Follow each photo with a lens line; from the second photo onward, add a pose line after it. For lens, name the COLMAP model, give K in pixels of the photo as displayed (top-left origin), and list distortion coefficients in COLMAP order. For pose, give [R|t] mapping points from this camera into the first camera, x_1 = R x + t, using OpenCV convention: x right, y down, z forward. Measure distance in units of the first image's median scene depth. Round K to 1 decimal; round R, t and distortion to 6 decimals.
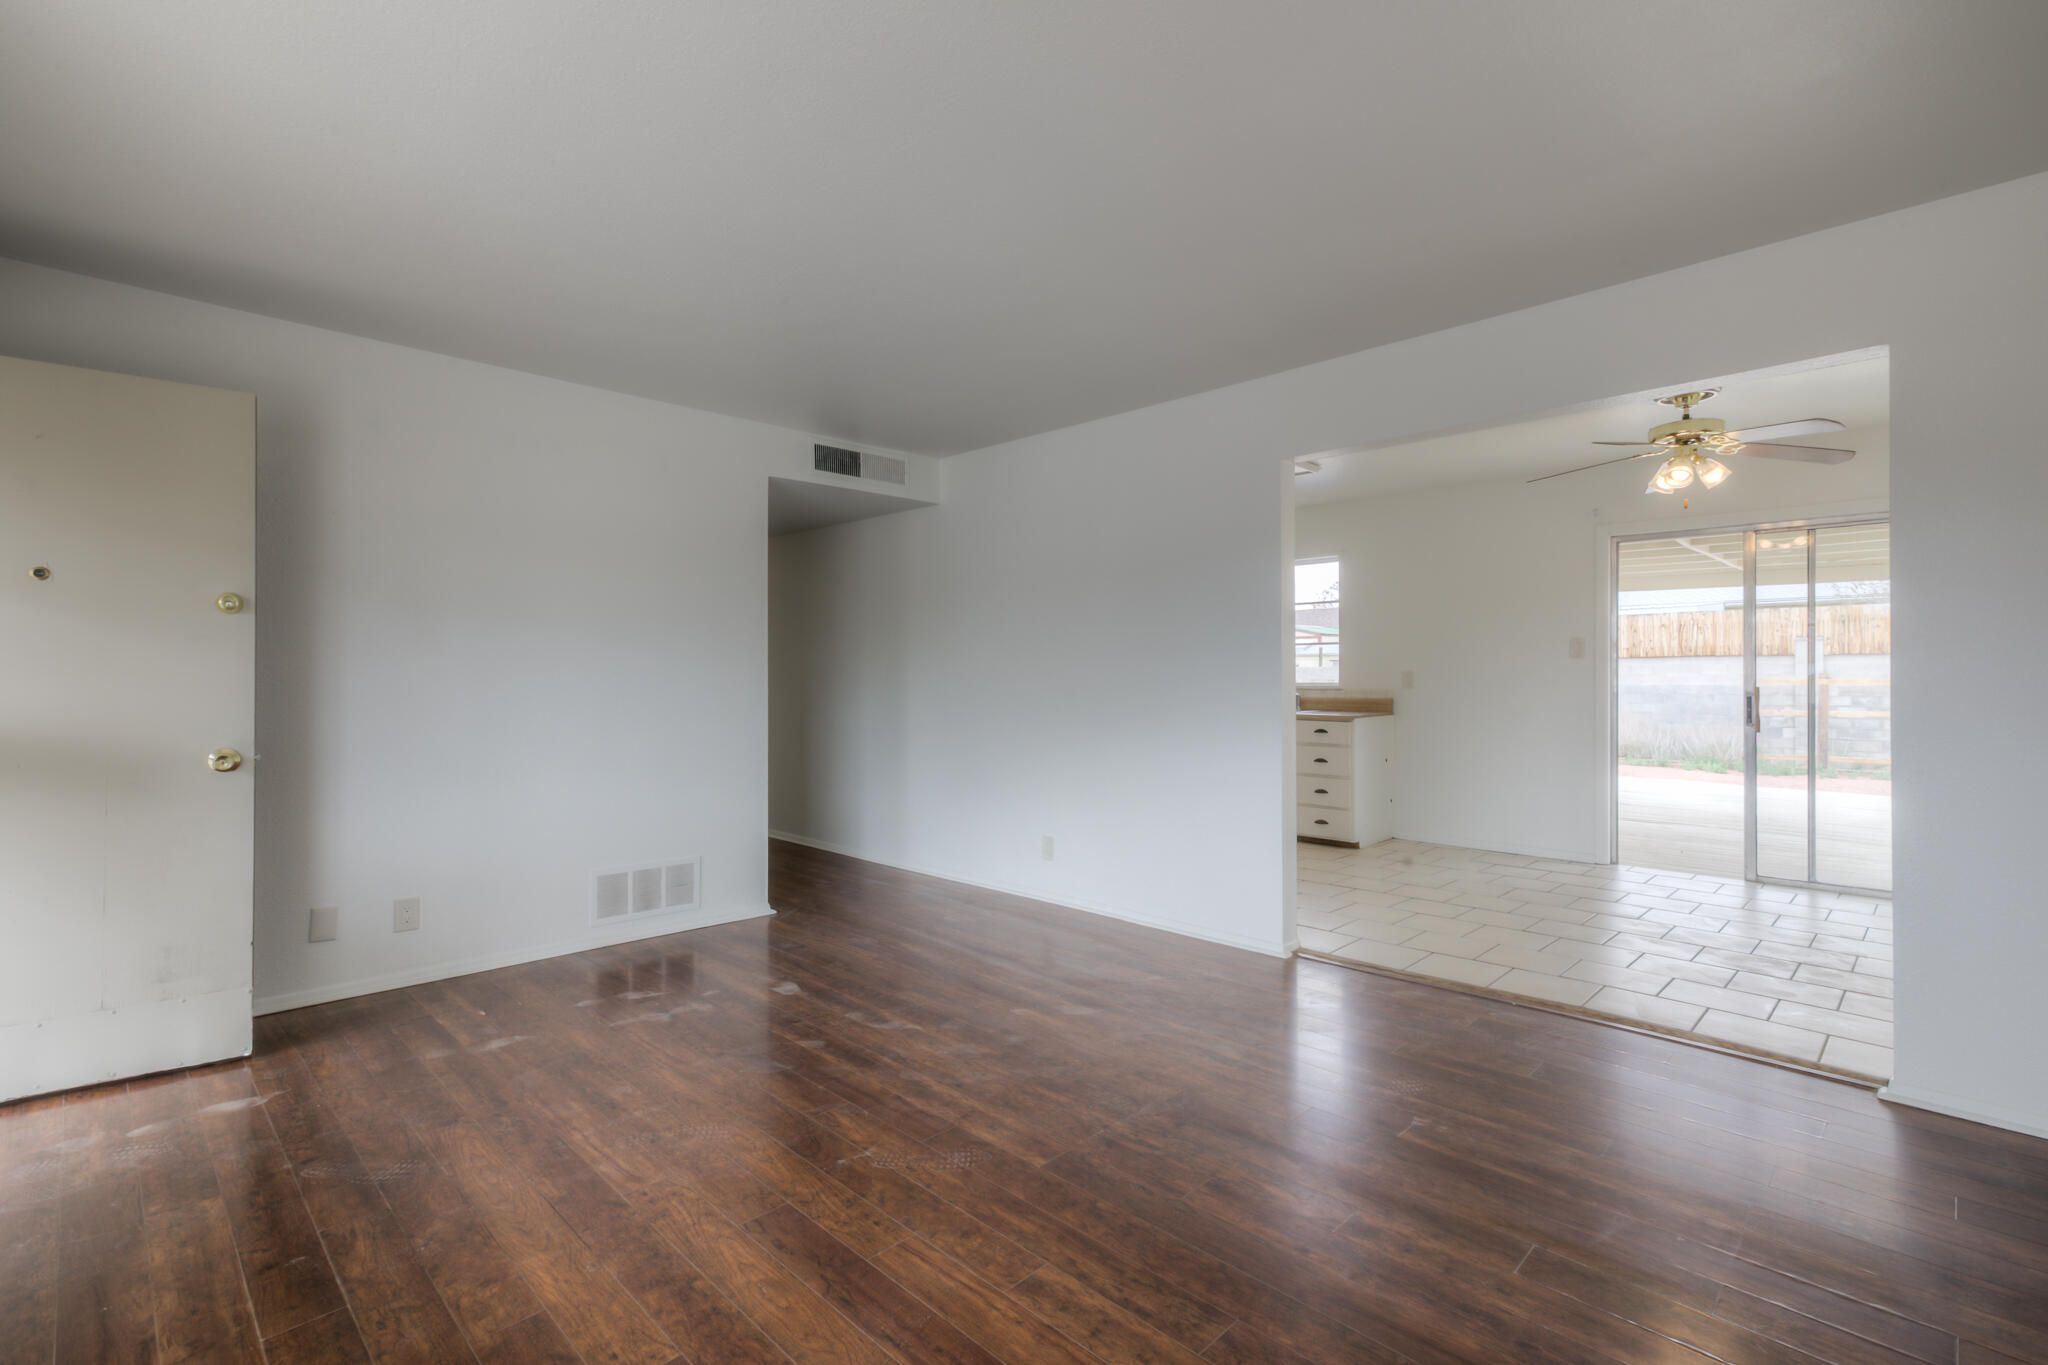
lens RADIAL K [[954.5, 0, 1022.5], [0, 954.5, 679.1], [0, 0, 1]] dist [0.011581, -0.000200]
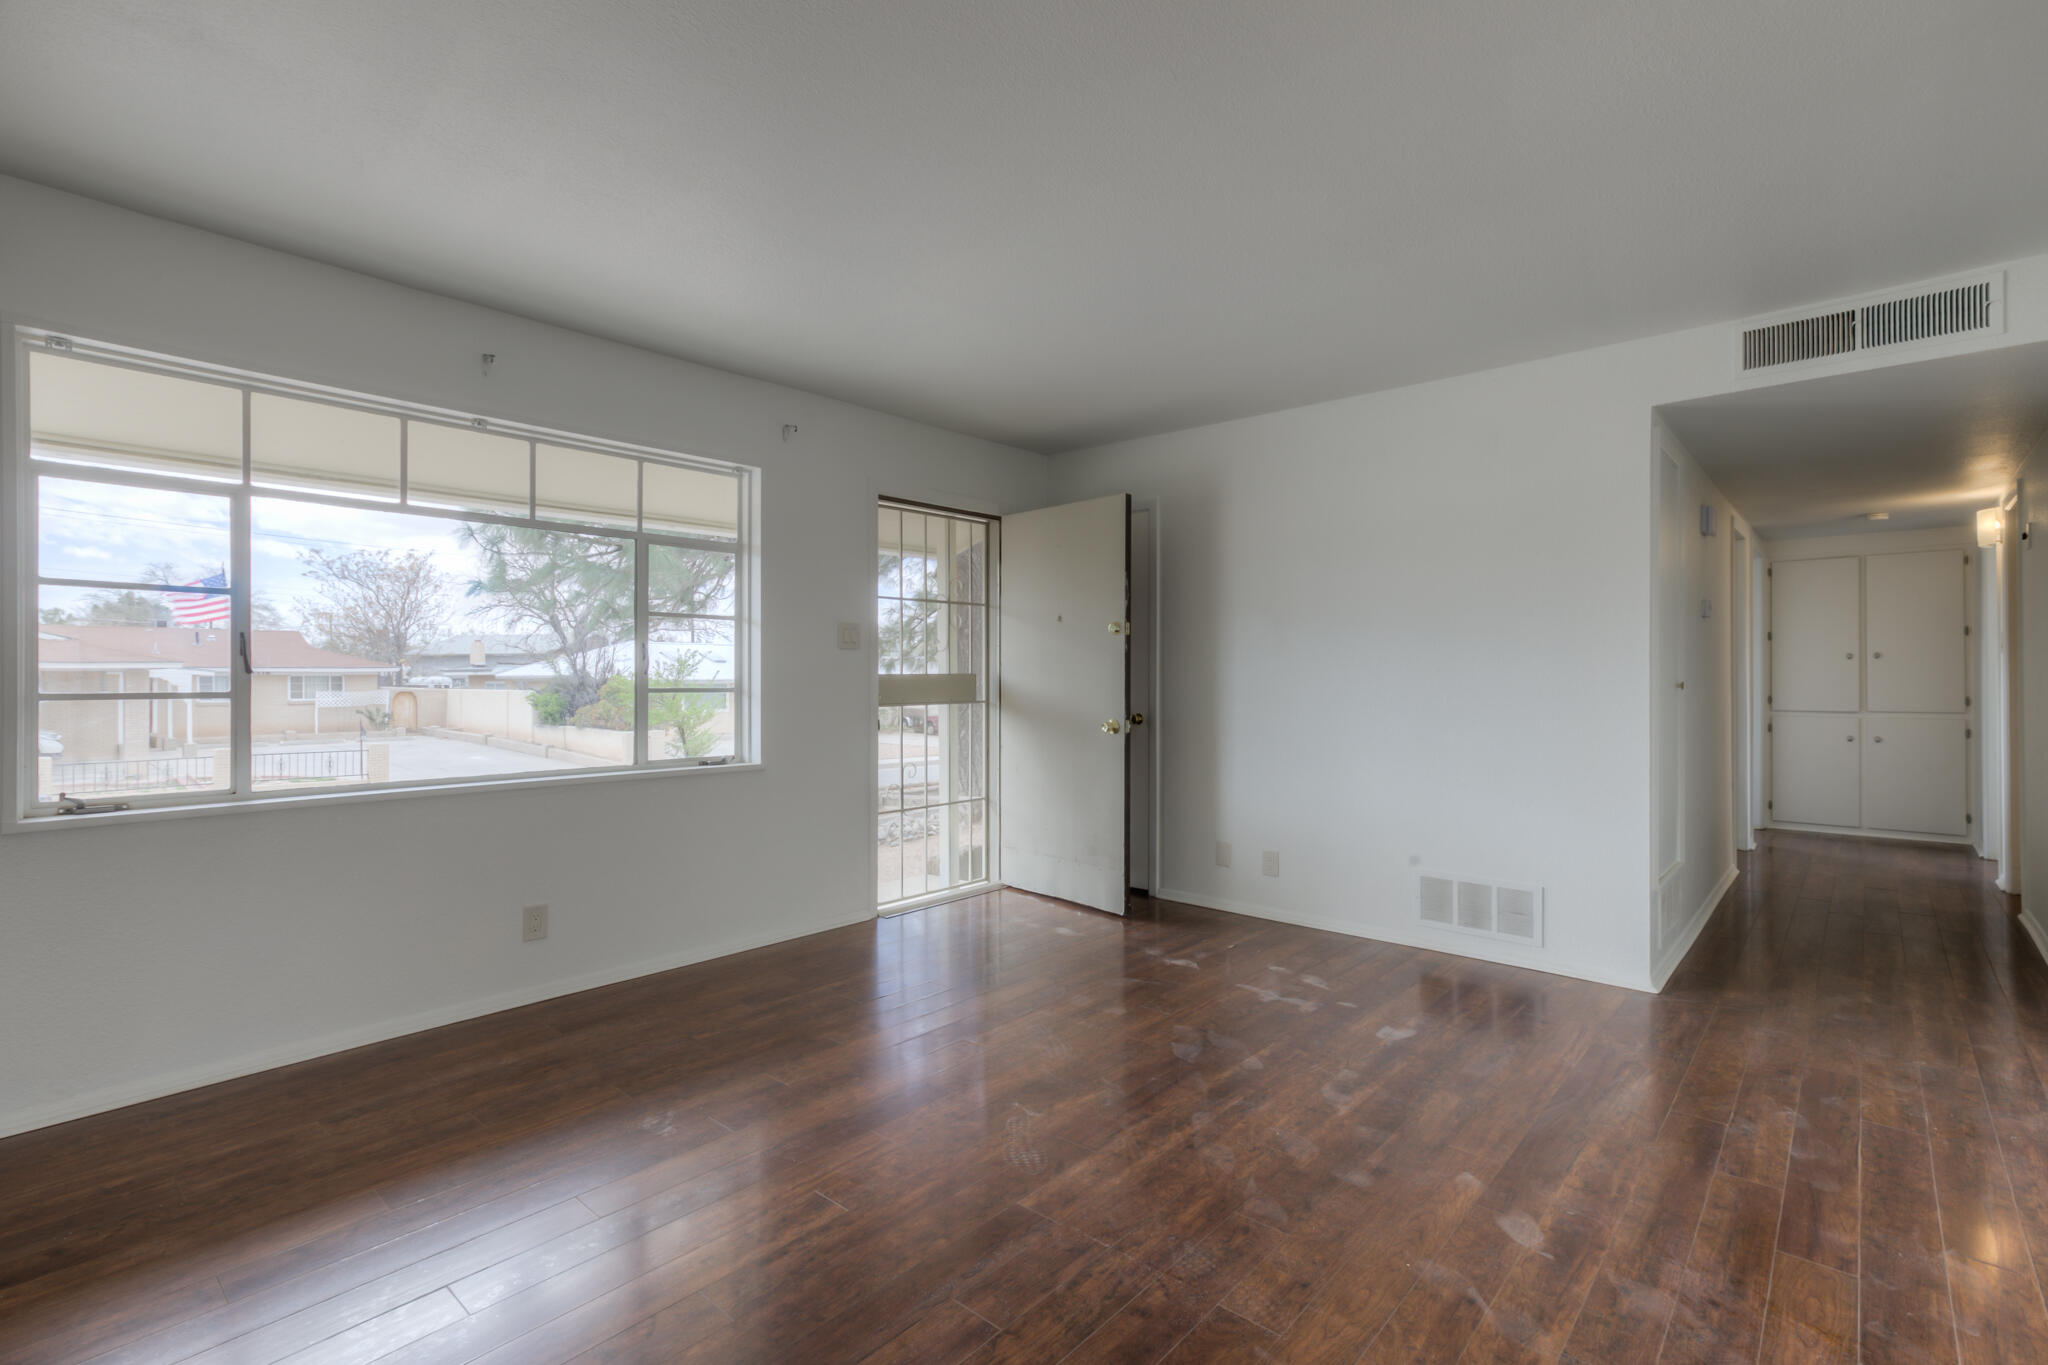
lens RADIAL K [[954.5, 0, 1008.4], [0, 954.5, 677.1], [0, 0, 1]] dist [0.011581, -0.000200]
pose [[0.041774, 0.004059, -0.999119, 0.619252], [-0.001823, 0.999990, 0.003986, -0.003235], [0.999125, 0.001655, 0.041781, 0.624341]]
